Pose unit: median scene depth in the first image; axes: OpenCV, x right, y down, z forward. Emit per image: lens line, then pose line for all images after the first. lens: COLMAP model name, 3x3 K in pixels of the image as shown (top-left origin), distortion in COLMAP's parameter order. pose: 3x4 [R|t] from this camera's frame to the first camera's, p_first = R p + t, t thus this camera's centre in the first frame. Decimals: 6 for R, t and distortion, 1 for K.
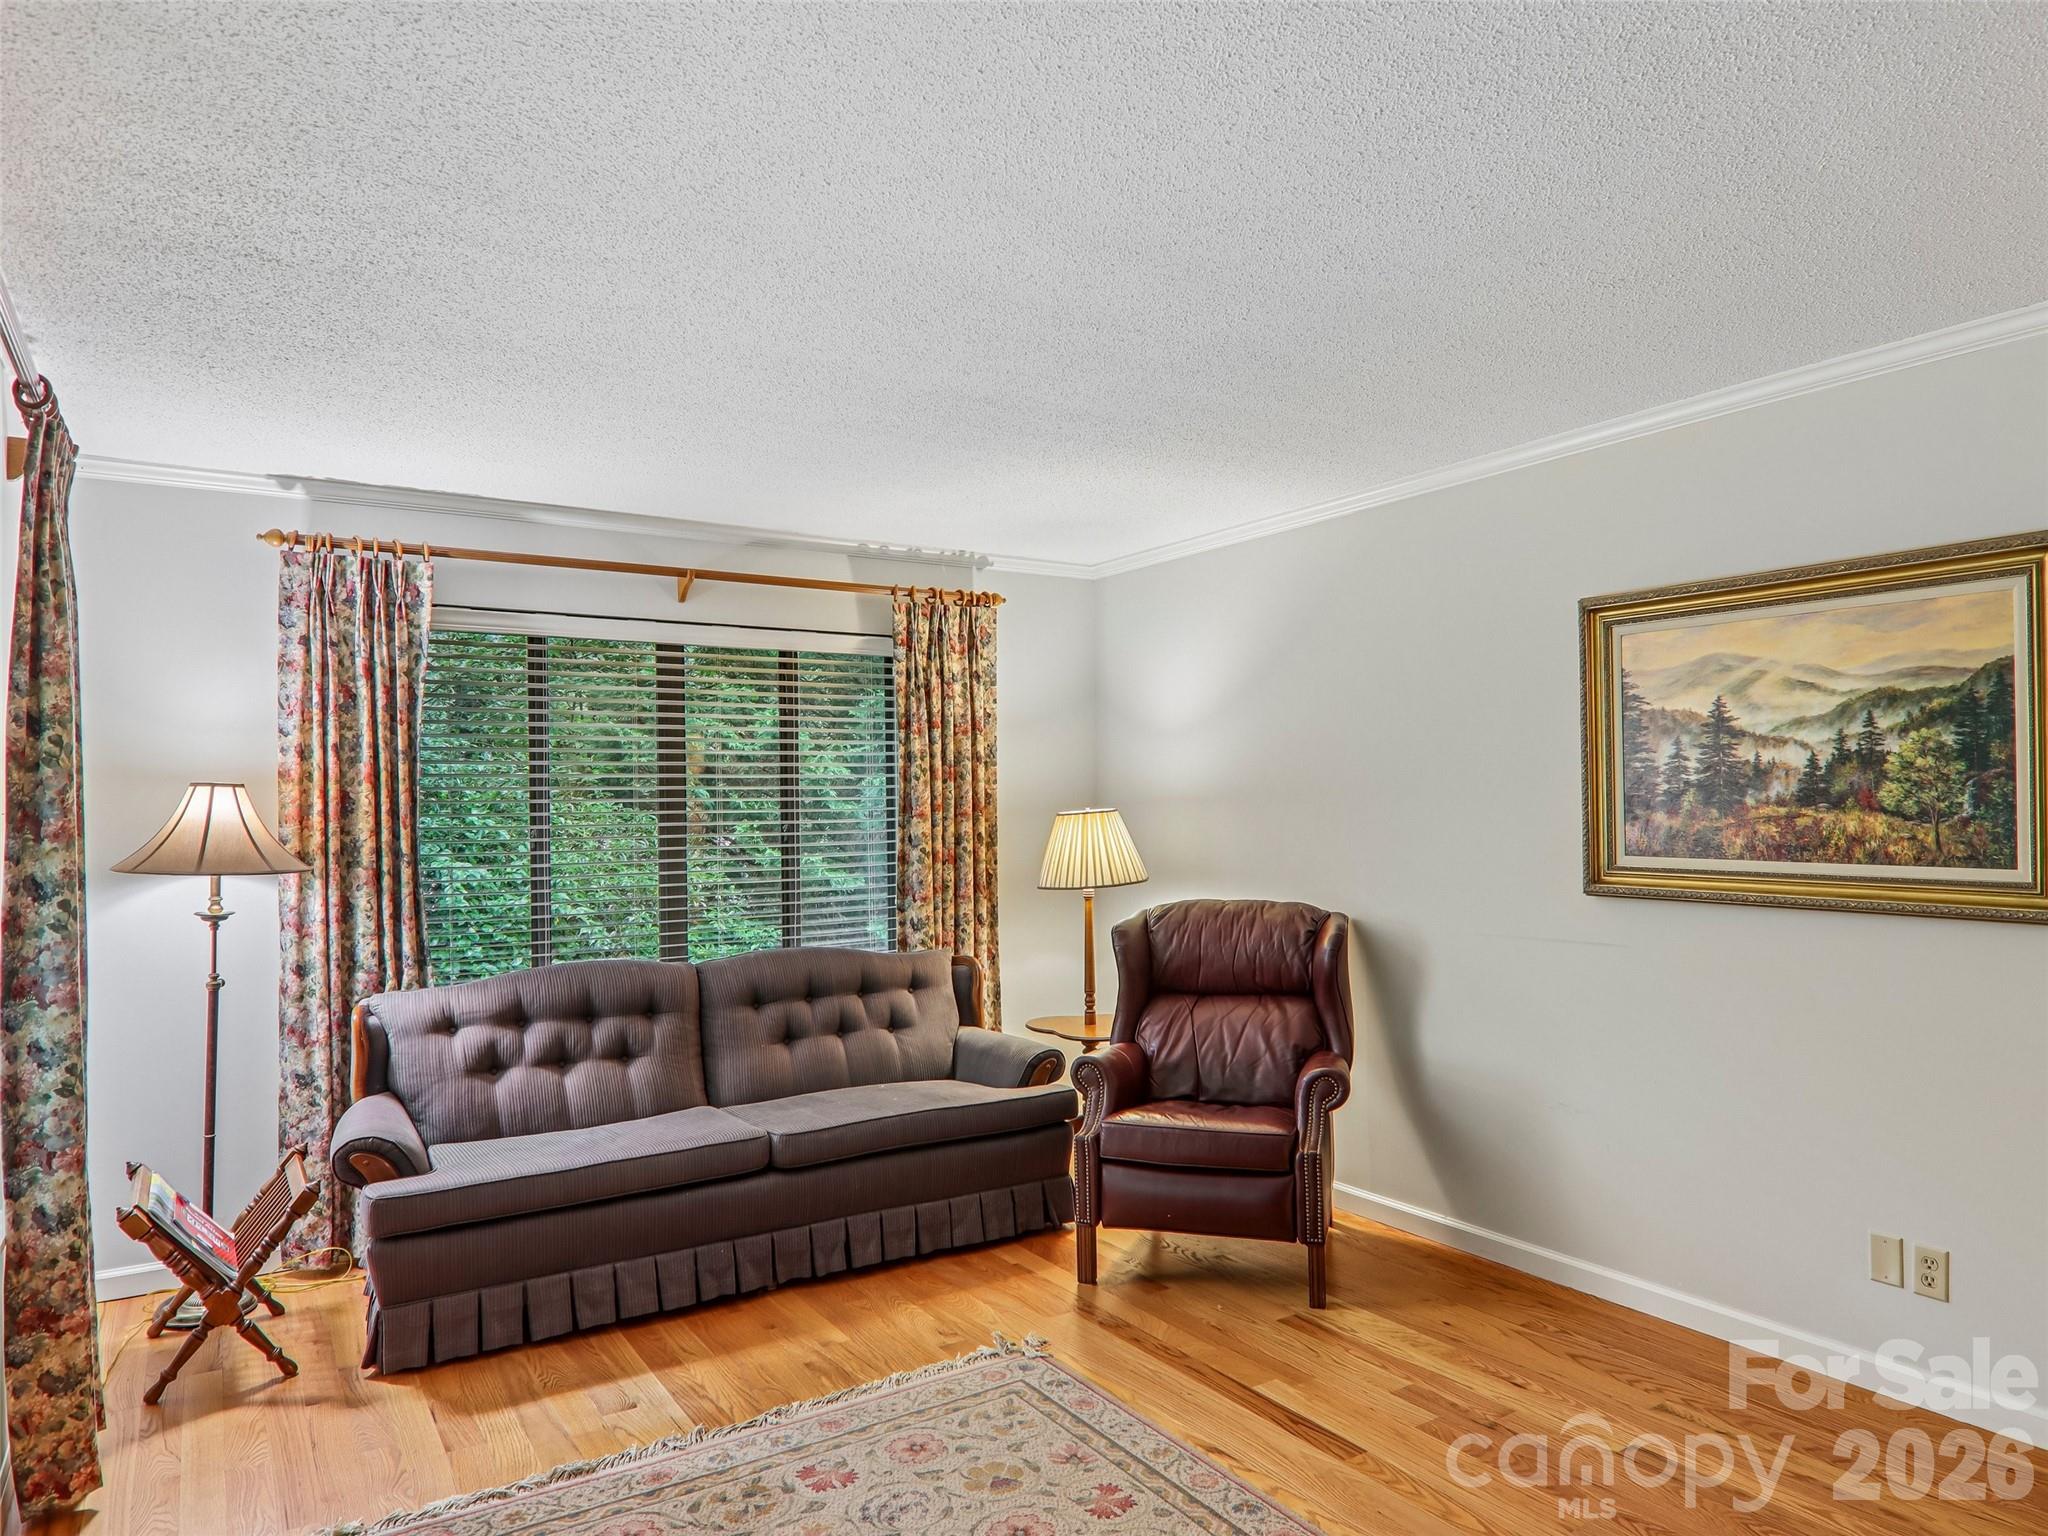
lens RADIAL K [[1274.3, 0, 1027.9], [0, 1274.3, 781.5], [0, 0, 1]] dist [0.006594, -0.022272]
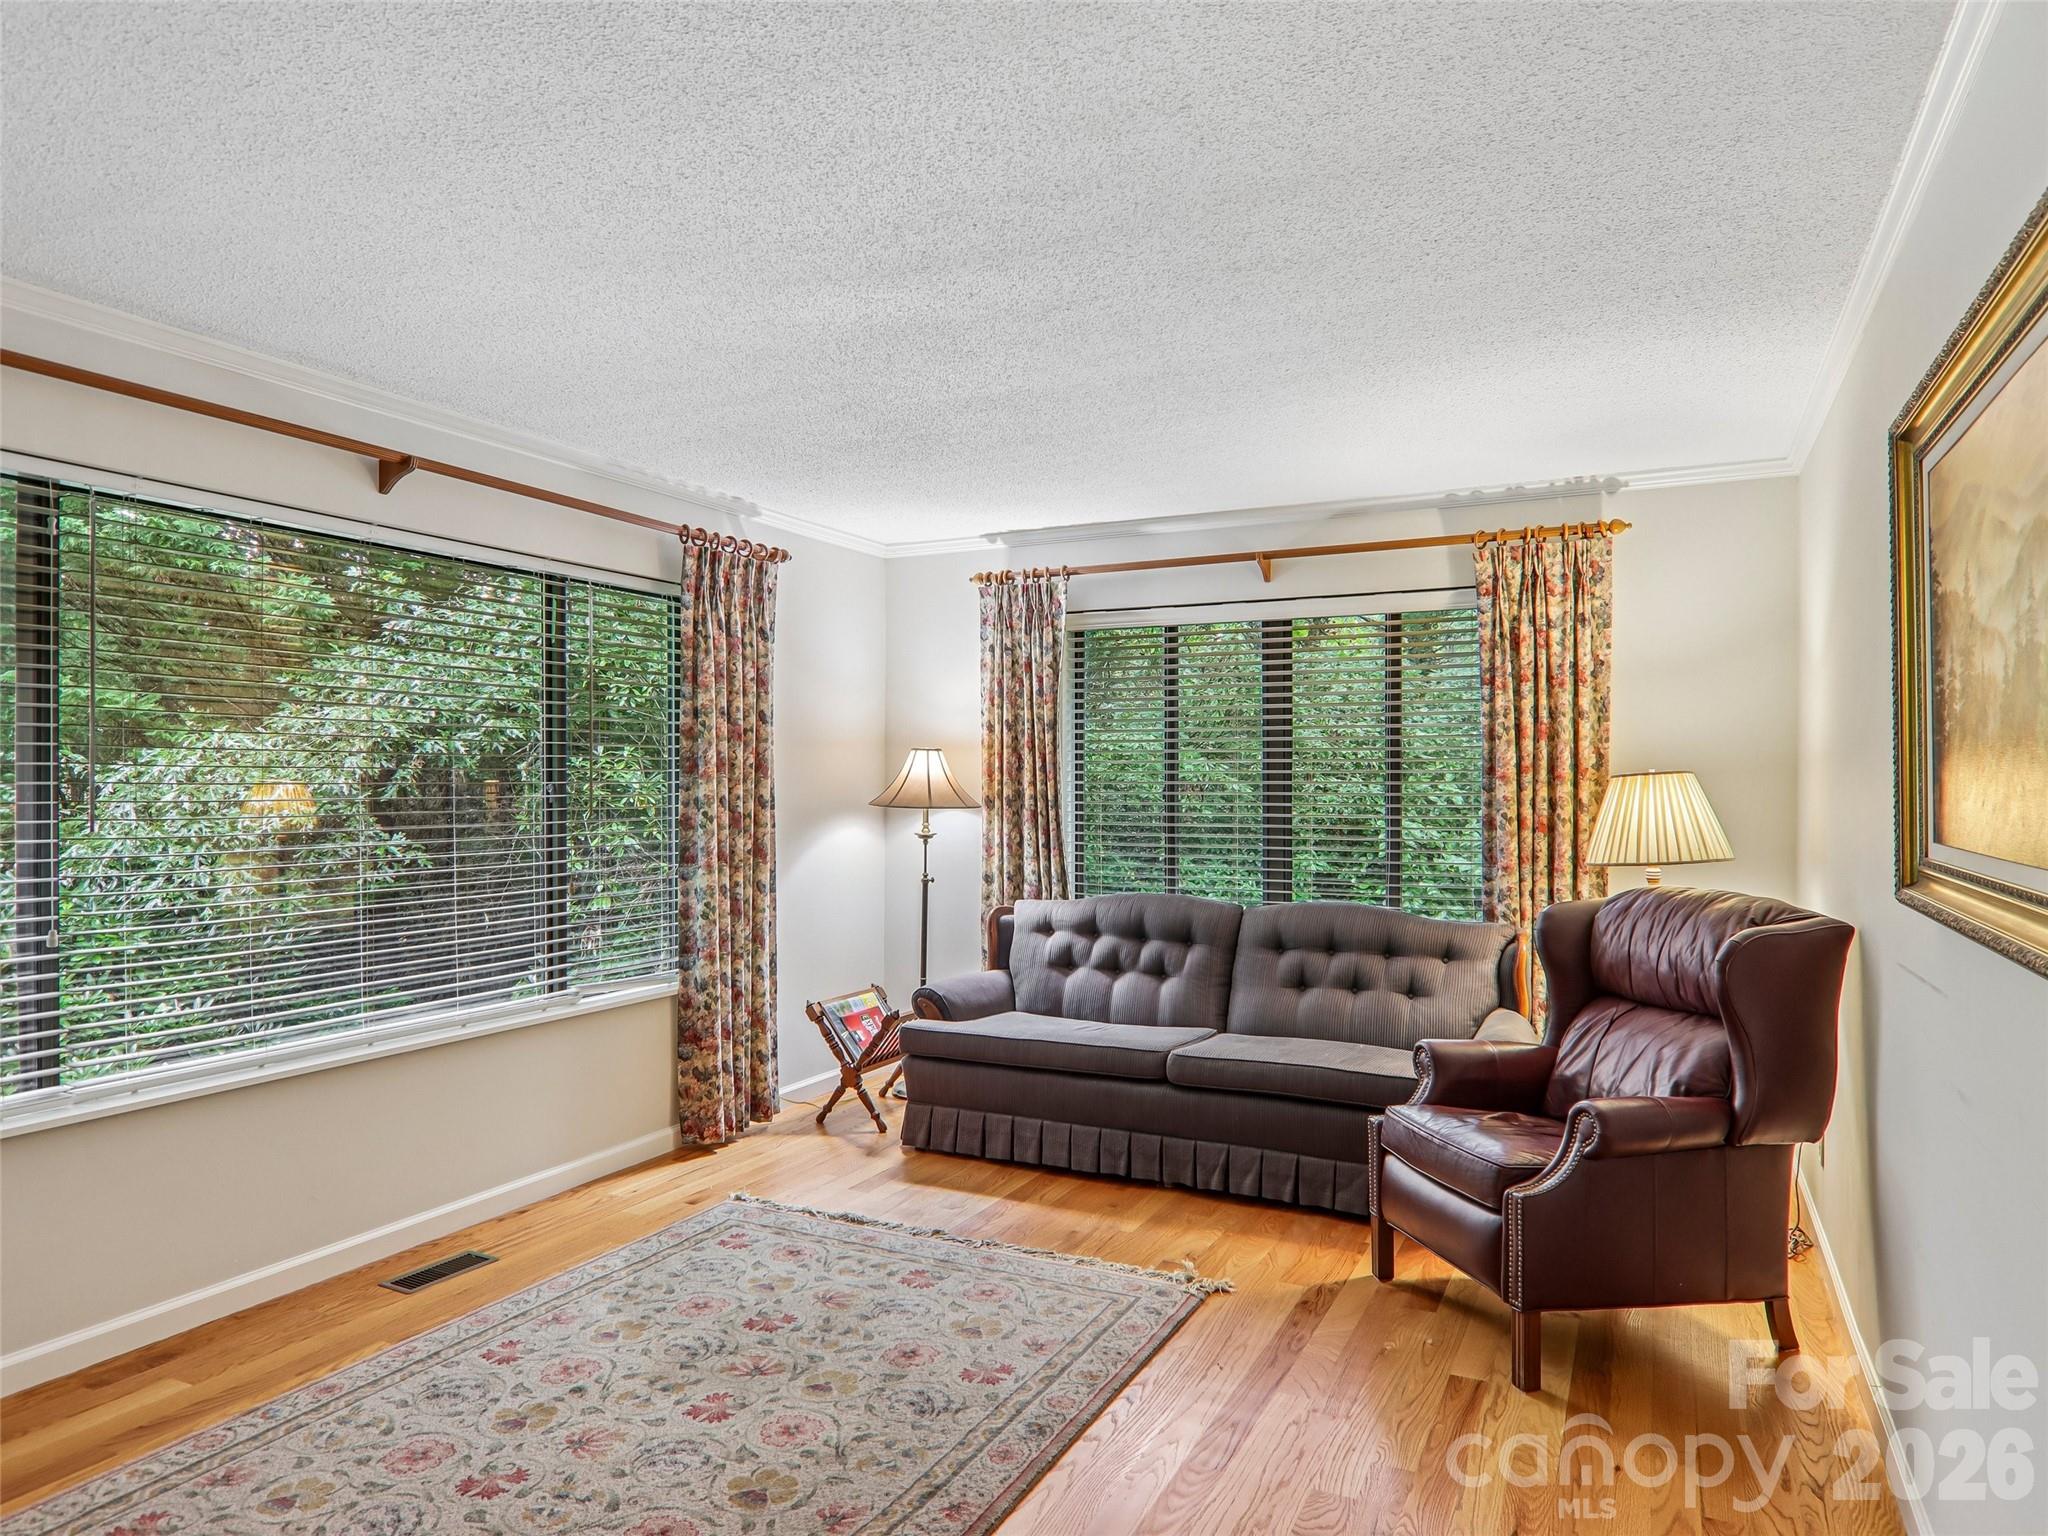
lens RADIAL K [[1274.3, 0, 1032.8], [0, 1274.3, 779.2], [0, 0, 1]] dist [0.006594, -0.022272]
pose [[0.516218, 0.009023, -0.856410, 0.655360], [0.006263, 0.999878, 0.014309, 0.015417], [0.856434, -0.012750, 0.516098, 0.288987]]
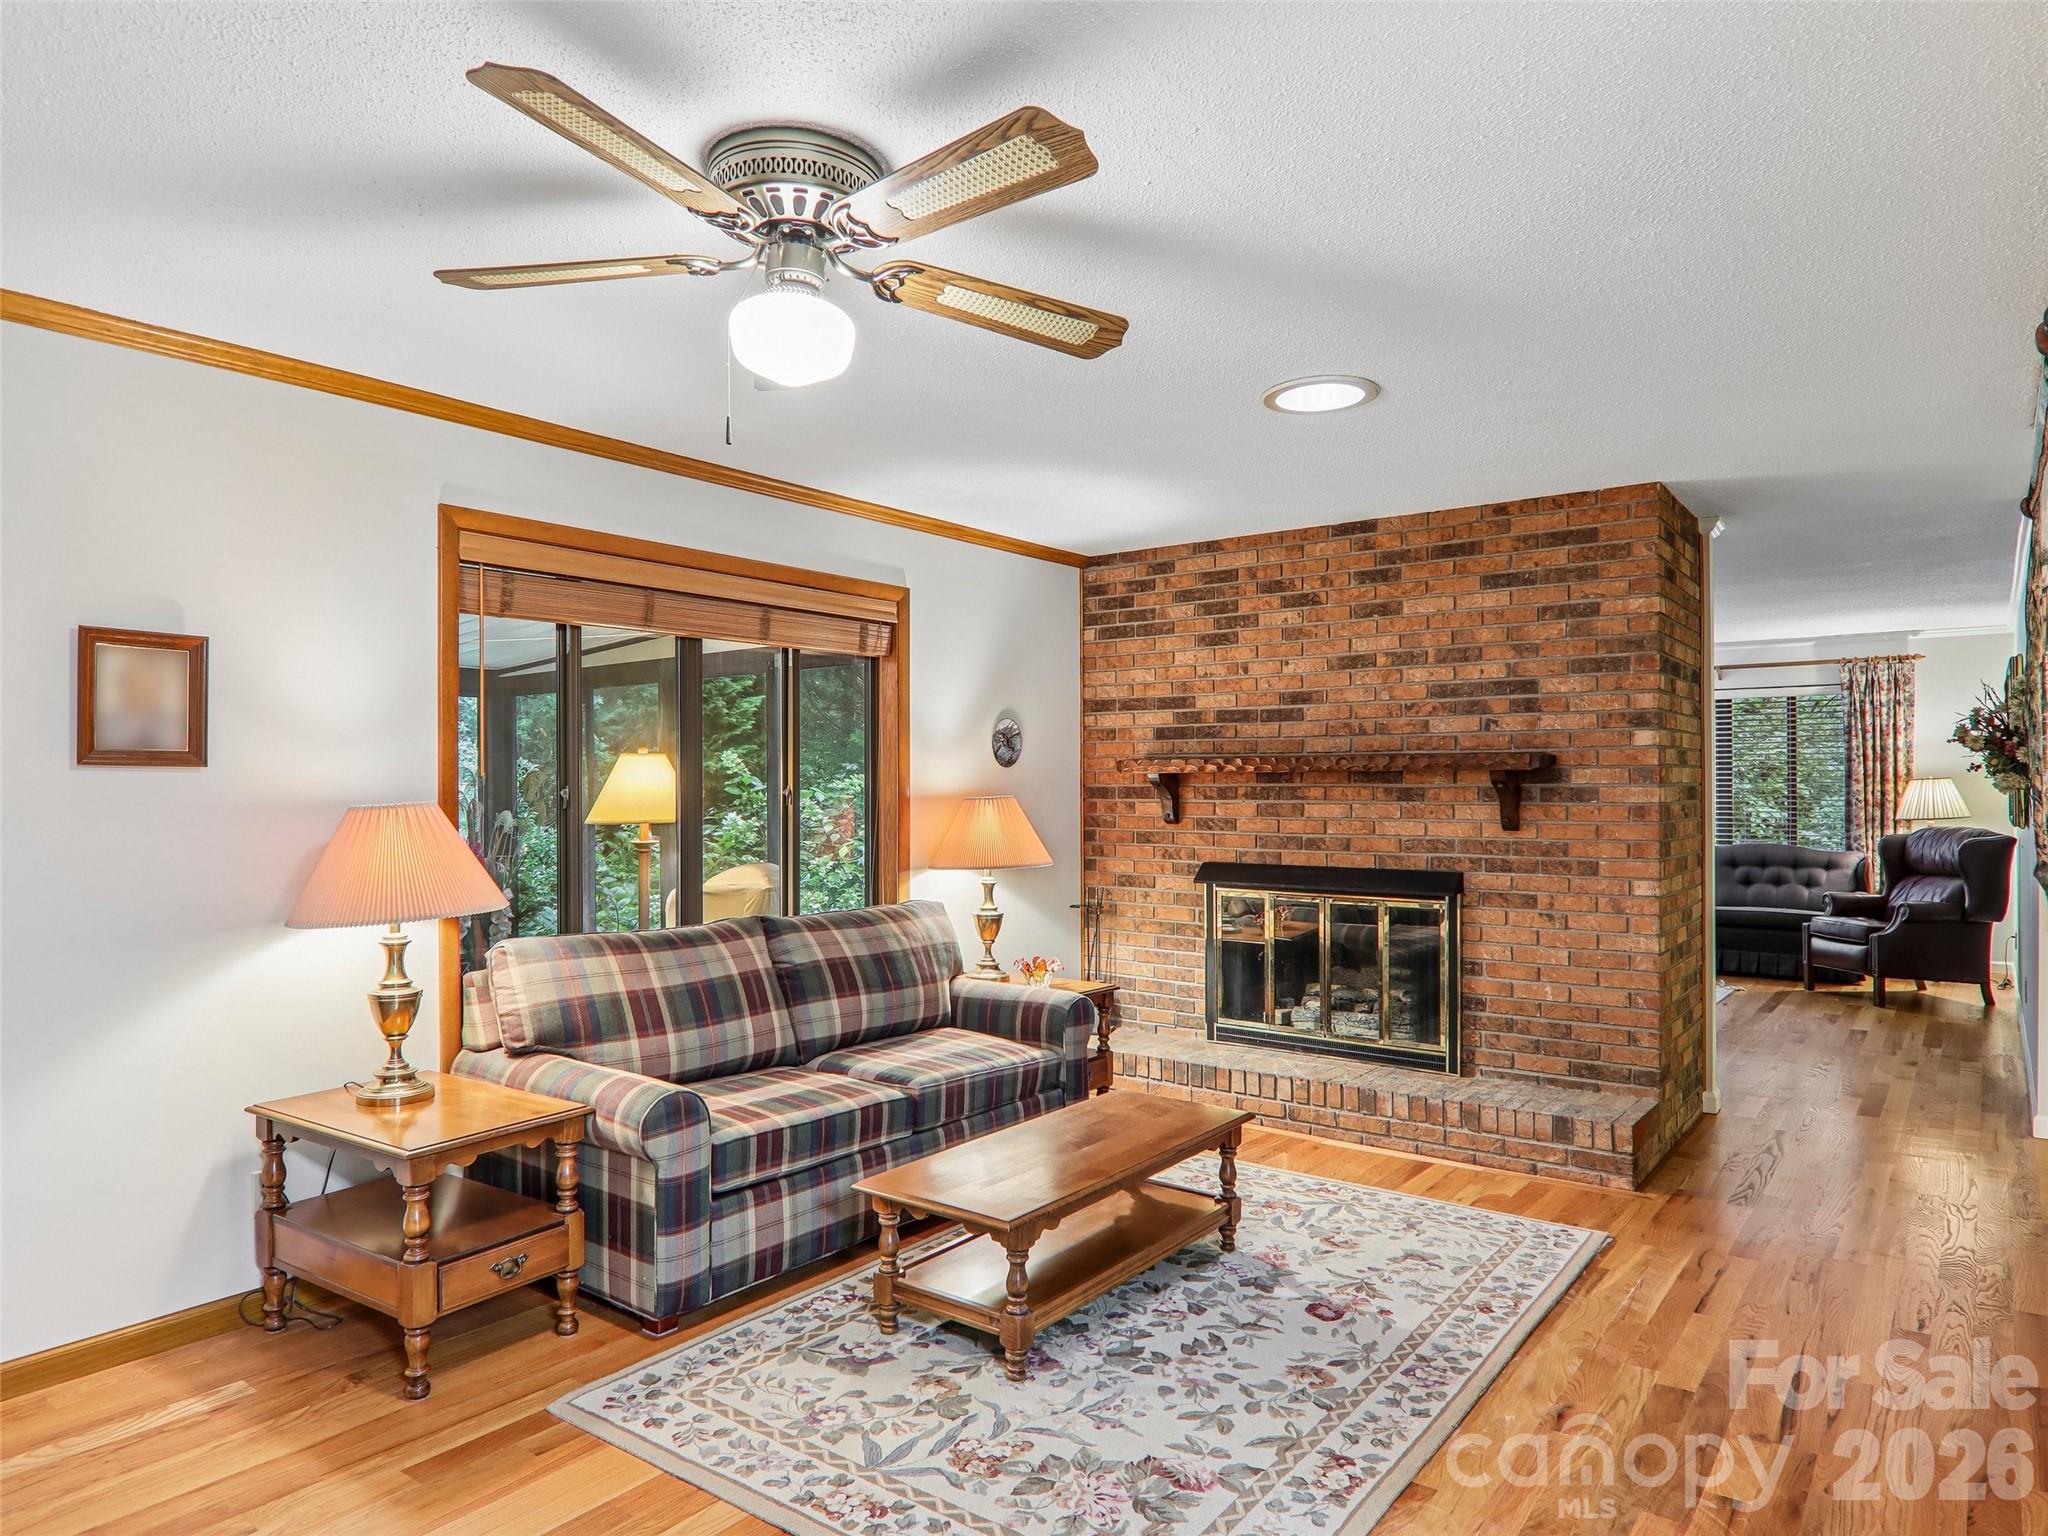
lens RADIAL K [[1274.3, 0, 1027.1], [0, 1274.3, 784.1], [0, 0, 1]] dist [0.006594, -0.022272]
pose [[0.345461, 0.007375, -0.938404, 1.534751], [0.013639, 0.999824, 0.012879, -0.010439], [0.938334, -0.017248, 0.345299, -0.959496]]
